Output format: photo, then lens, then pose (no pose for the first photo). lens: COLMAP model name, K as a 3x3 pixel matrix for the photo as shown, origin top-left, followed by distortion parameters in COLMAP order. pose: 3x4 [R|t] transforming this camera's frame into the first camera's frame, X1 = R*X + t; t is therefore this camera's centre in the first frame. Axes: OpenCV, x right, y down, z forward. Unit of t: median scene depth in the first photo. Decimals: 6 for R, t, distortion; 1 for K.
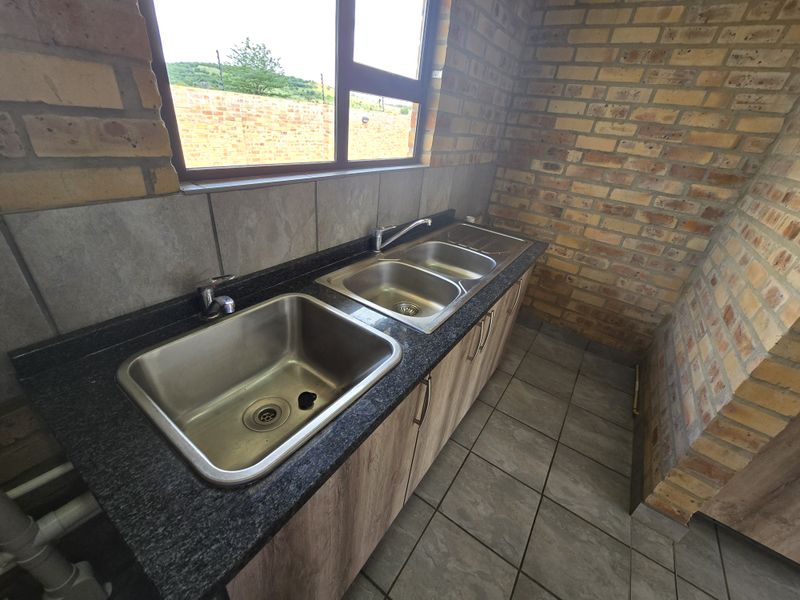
lens RADIAL K [[329.0, 0, 400.0], [0, 329.0, 300.0], [0, 0, 1]] dist [-0.001397, 0.000335]
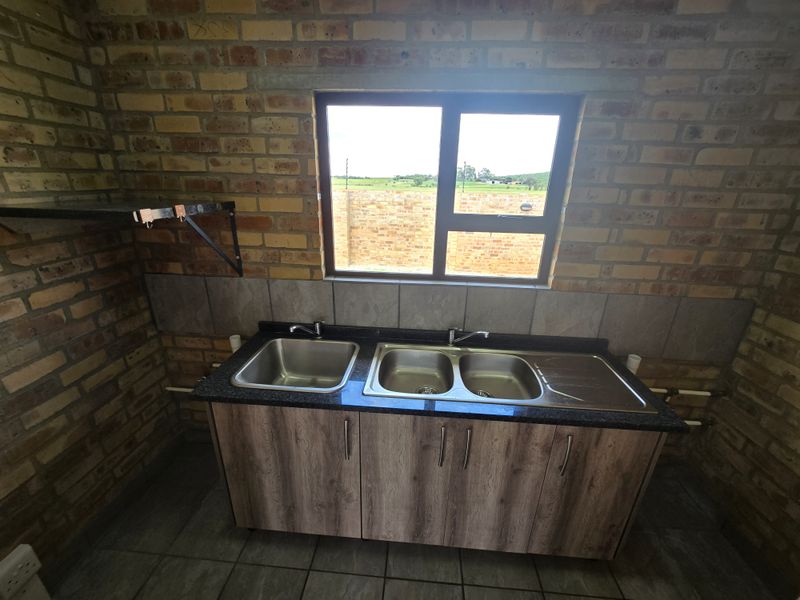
lens RADIAL K [[329.0, 0, 400.0], [0, 329.0, 300.0], [0, 0, 1]] dist [-0.001397, 0.000335]
pose [[0.507718, 0.205636, -0.836622, 0.890380], [-0.395753, 0.918243, -0.014472, -0.222858], [0.765246, 0.338444, 0.547589, 0.130040]]
